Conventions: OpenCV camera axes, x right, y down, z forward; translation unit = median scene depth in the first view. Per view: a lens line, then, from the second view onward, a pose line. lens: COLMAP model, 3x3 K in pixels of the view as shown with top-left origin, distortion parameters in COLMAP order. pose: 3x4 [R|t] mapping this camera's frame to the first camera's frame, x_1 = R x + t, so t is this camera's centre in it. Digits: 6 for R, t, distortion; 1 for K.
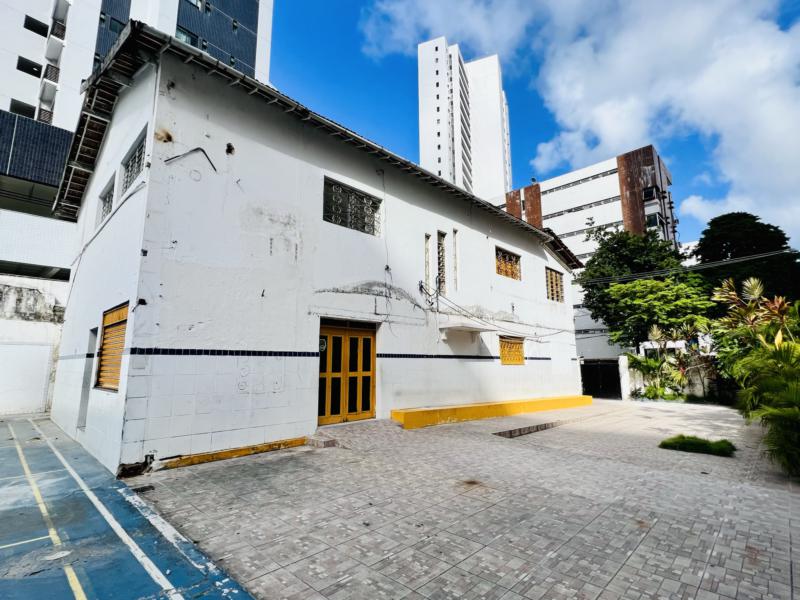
lens RADIAL K [[394.9, 0, 396.2], [0, 394.9, 300.4], [0, 0, 1]] dist [-0.002263, 0.001004]
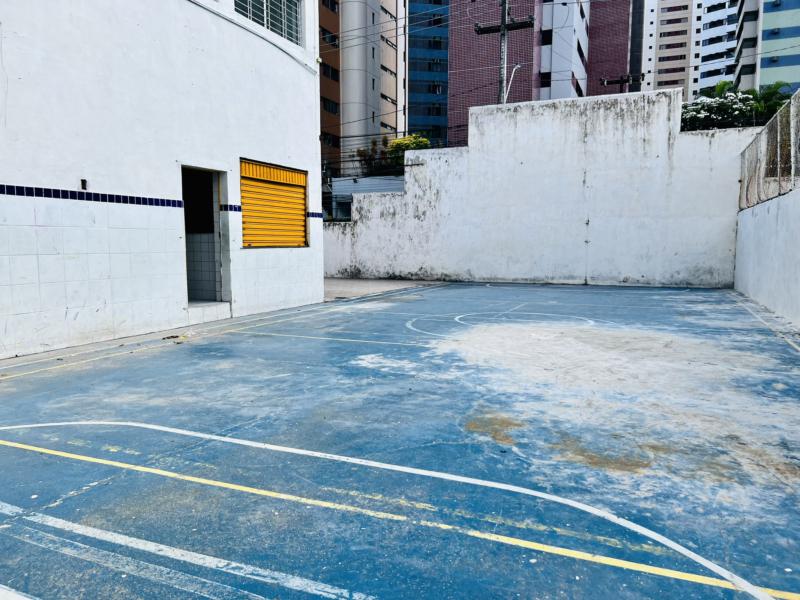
lens RADIAL K [[605.7, 0, 397.3], [0, 605.7, 306.9], [0, 0, 1]] dist [0.044004, -0.043647]
pose [[-0.365956, -0.097321, 0.925529, -1.747161], [-0.150943, 0.987556, 0.044160, 0.196684], [-0.918309, -0.123542, -0.376092, 0.964525]]
